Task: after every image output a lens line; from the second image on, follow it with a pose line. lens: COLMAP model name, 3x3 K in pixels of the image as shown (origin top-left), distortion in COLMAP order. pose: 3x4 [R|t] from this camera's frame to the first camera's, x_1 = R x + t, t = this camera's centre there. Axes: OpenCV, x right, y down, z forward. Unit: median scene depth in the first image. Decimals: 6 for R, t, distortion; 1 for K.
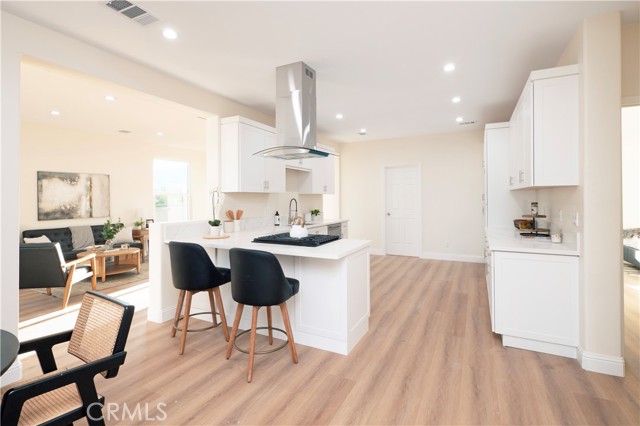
lens RADIAL K [[306.8, 0, 326.0], [0, 306.8, 199.6], [0, 0, 1]] dist [-0.003820, -0.001408]
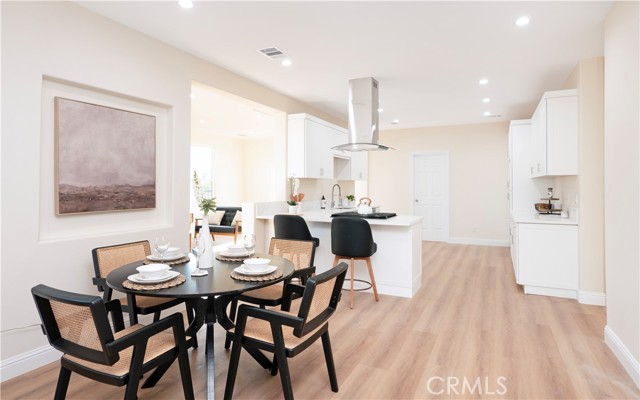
lens RADIAL K [[375.1, 0, 319.1], [0, 375.1, 184.8], [0, 0, 1]] dist [-0.018816, -0.000947]
pose [[0.999875, 0.007549, 0.013924, -0.233610], [-0.007406, 0.999920, -0.010258, 0.015823], [-0.014001, 0.010154, 0.999850, -0.418904]]
